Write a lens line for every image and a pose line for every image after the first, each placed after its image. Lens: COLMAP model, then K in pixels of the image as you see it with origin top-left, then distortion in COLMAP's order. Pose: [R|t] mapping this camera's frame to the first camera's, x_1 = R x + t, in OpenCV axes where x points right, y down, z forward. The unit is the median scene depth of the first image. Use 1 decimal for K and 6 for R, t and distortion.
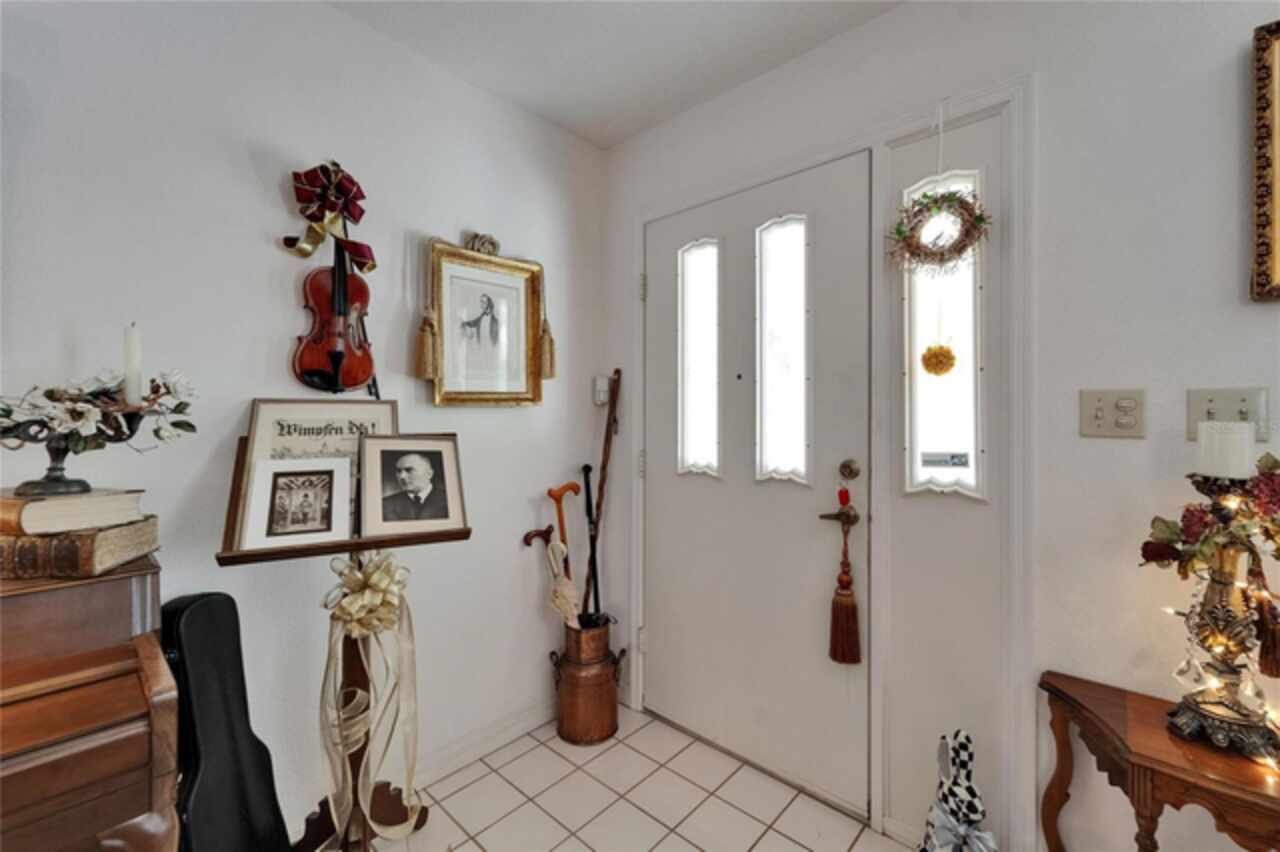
lens RADIAL K [[516.1, 0, 643.8], [0, 516.1, 419.6], [0, 0, 1]] dist [0.002668, -0.001743]
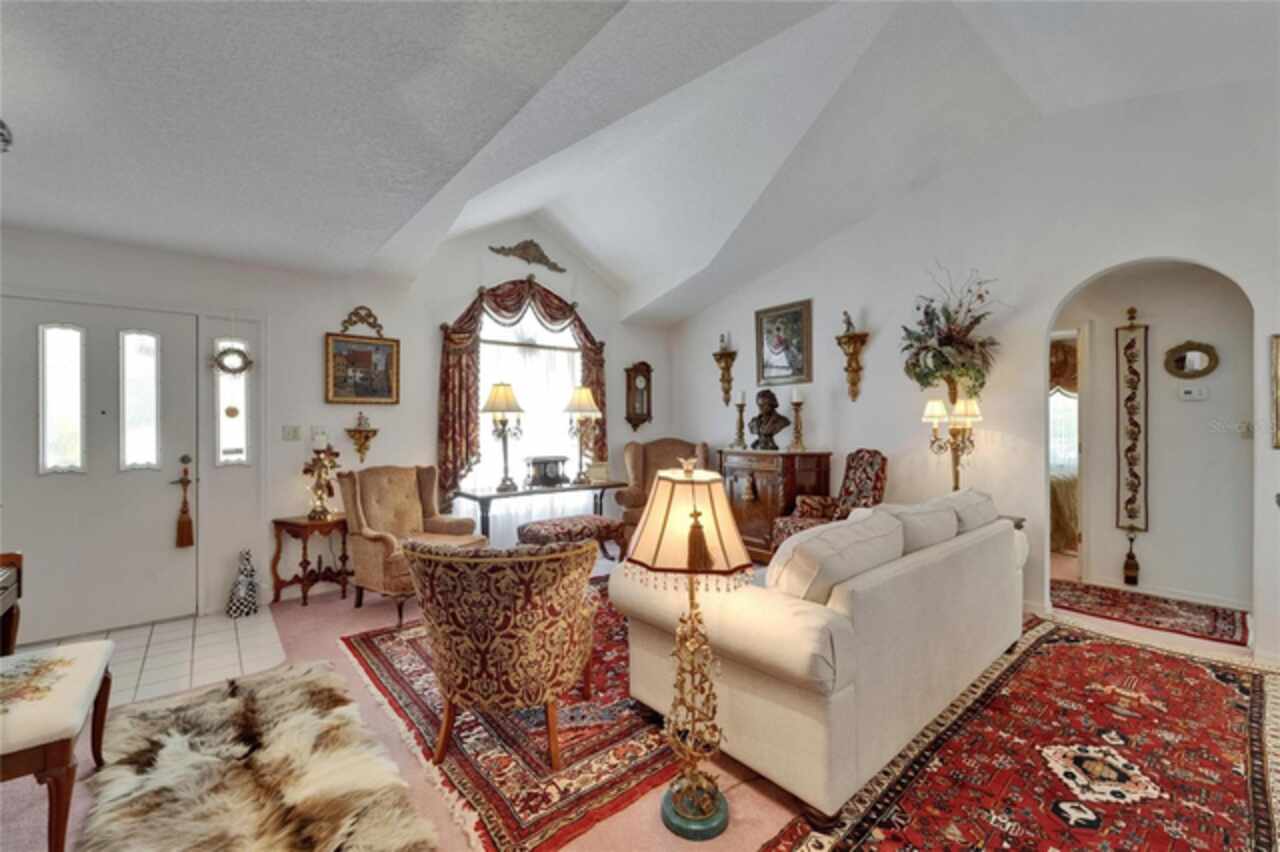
lens RADIAL K [[516.1, 0, 636.7], [0, 516.1, 420.0], [0, 0, 1]] dist [0.002668, -0.001743]
pose [[0.127844, 0.004427, 0.991784, -1.671538], [-0.000343, 0.999990, -0.004420, -0.066336], [-0.991794, 0.000225, 0.127845, -1.279790]]
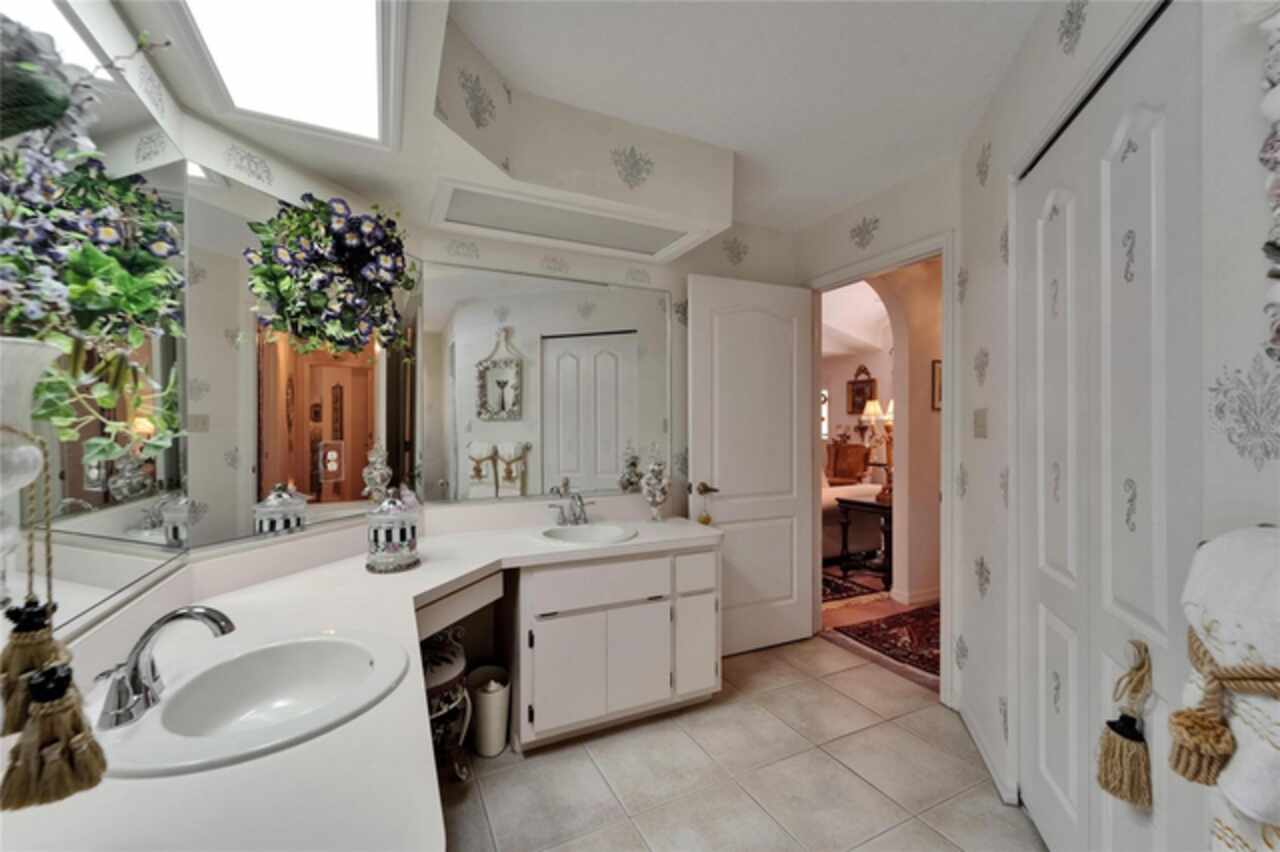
lens RADIAL K [[516.1, 0, 640.7], [0, 516.1, 427.7], [0, 0, 1]] dist [0.002668, -0.001743]
pose [[0.931806, 0.003609, -0.362938, 0.775561], [-0.002261, 0.999989, 0.004139, -0.032576], [0.362949, -0.003036, 0.931804, -5.653459]]
